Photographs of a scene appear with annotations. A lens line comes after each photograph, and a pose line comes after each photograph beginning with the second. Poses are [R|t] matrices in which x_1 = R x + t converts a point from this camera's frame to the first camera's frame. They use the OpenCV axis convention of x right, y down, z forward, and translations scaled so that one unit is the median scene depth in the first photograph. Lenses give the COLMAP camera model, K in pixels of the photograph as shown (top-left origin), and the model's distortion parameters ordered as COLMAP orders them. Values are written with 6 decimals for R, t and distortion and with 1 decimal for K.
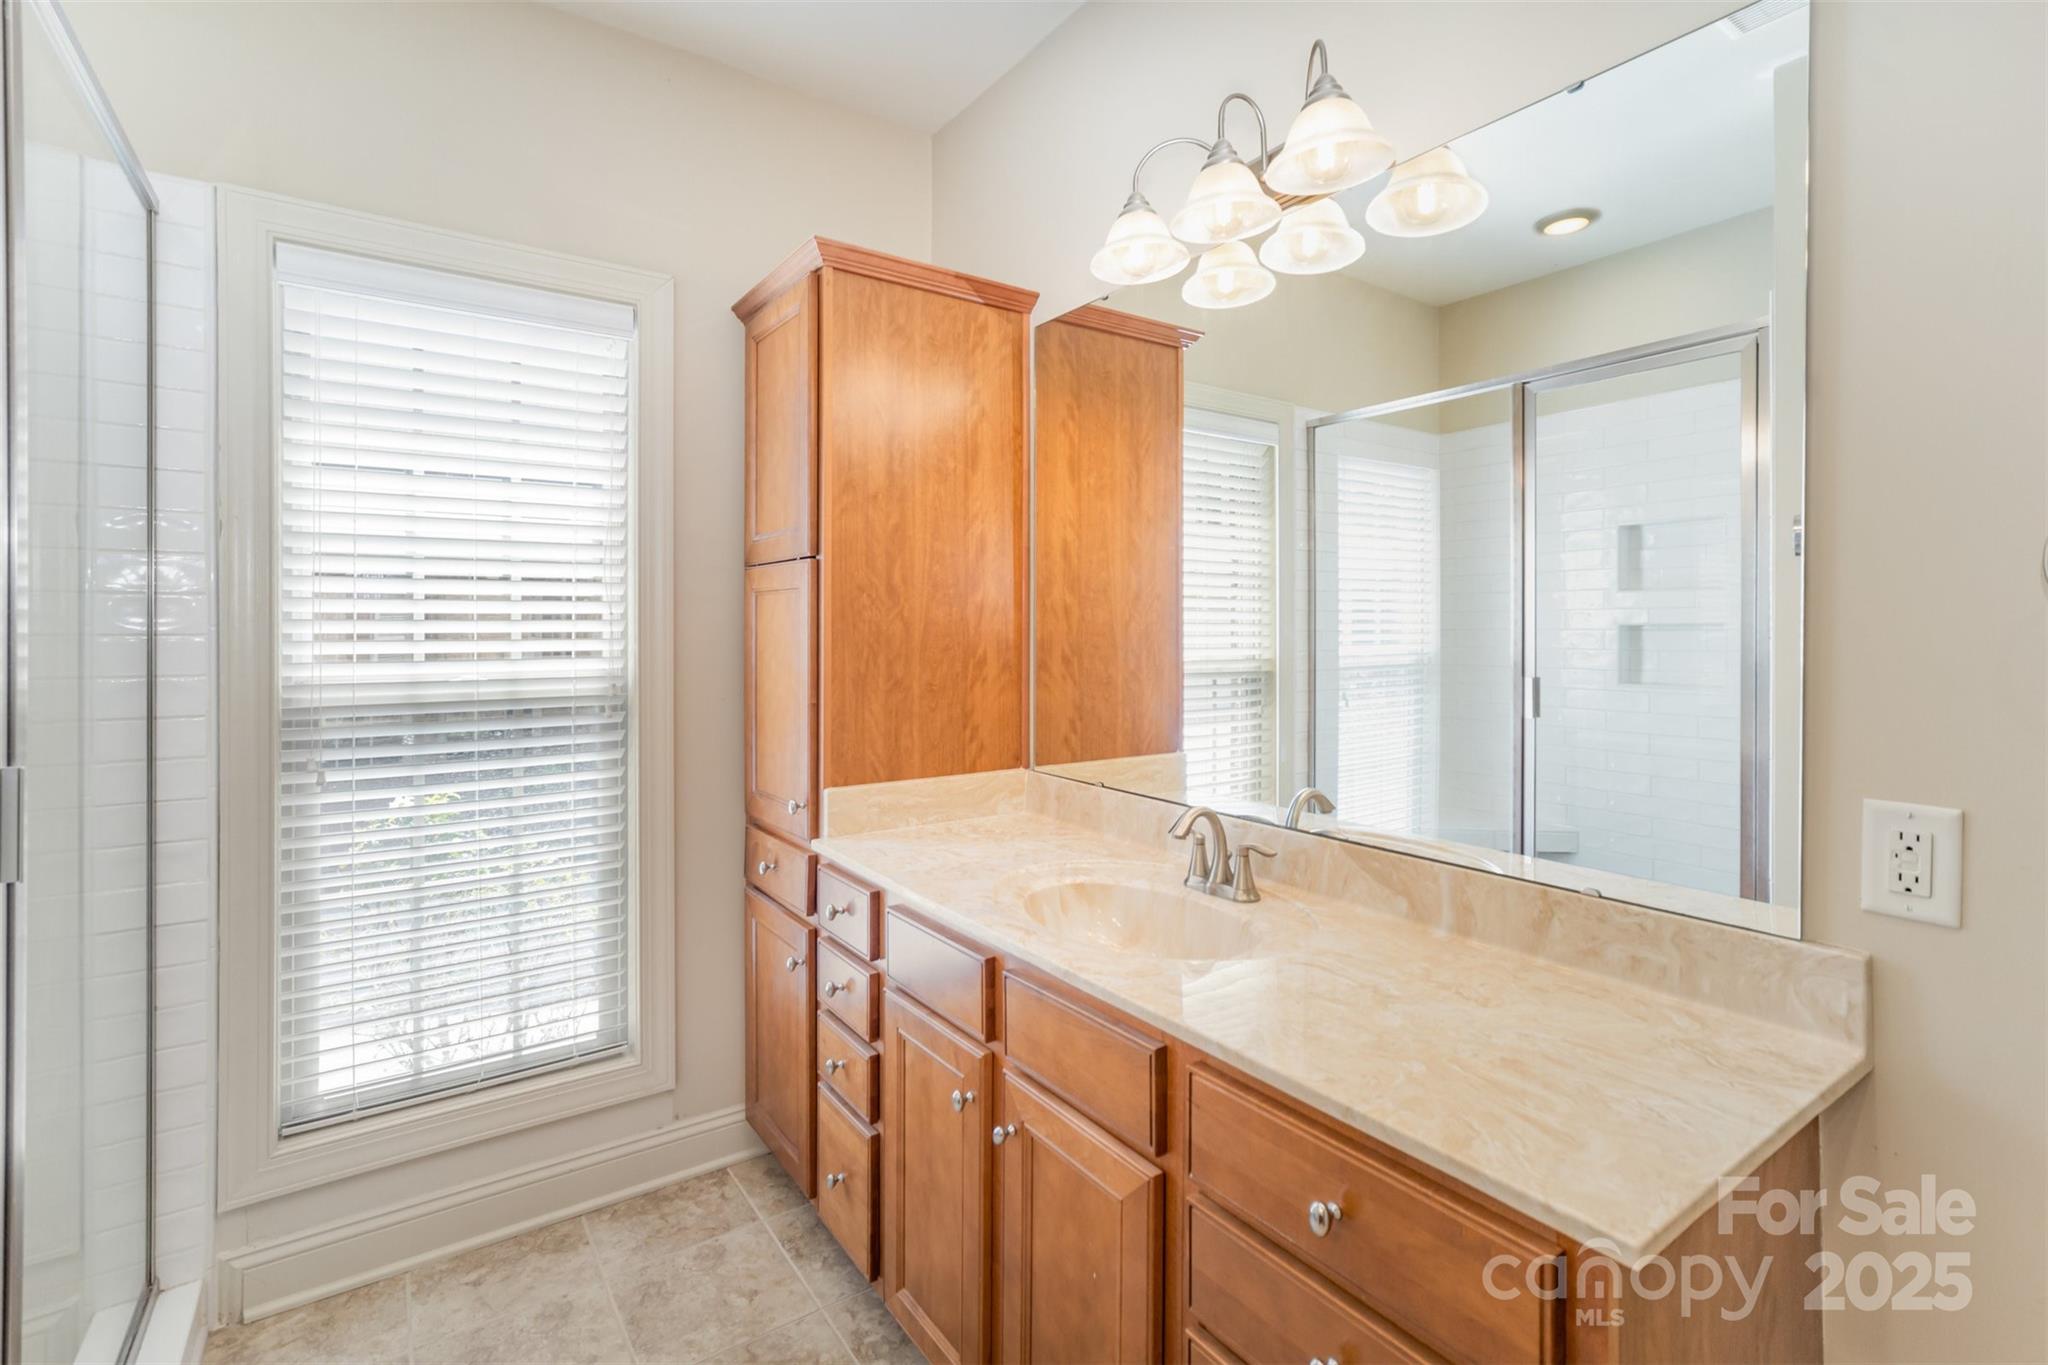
lens RADIAL K [[929.3, 0, 1032.0], [0, 929.3, 638.6], [0, 0, 1]] dist [-0.001735, 0.001349]
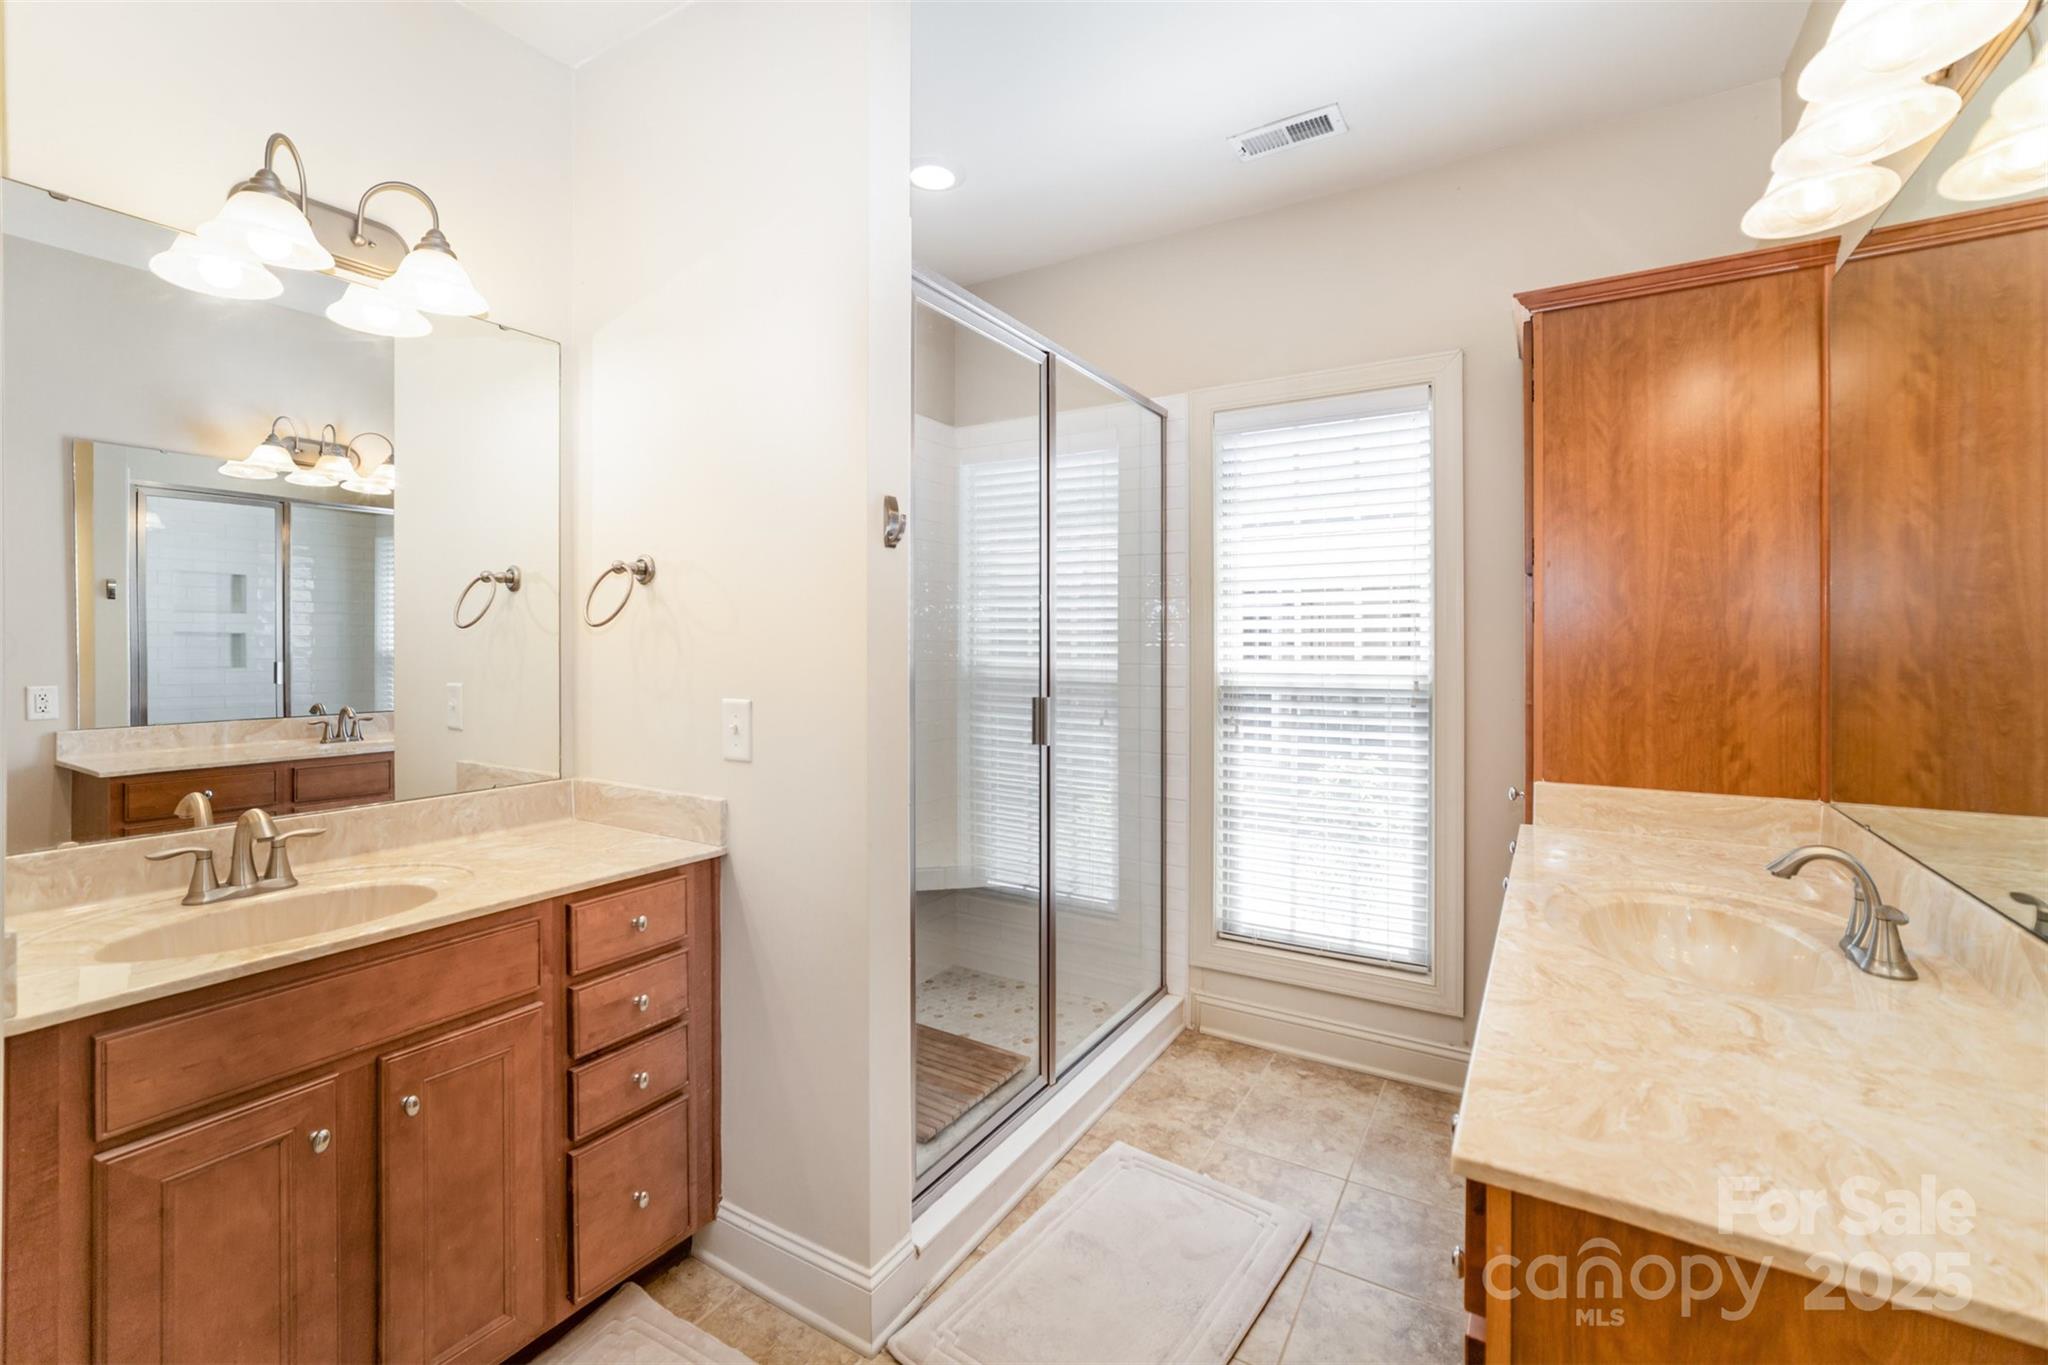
lens RADIAL K [[929.3, 0, 1032.0], [0, 929.3, 638.6], [0, 0, 1]] dist [-0.001735, 0.001349]
pose [[0.408231, 0.000433, -0.912878, 0.516281], [-0.005980, 0.999980, -0.002201, -0.003939], [0.912859, 0.006358, 0.408226, -0.010006]]
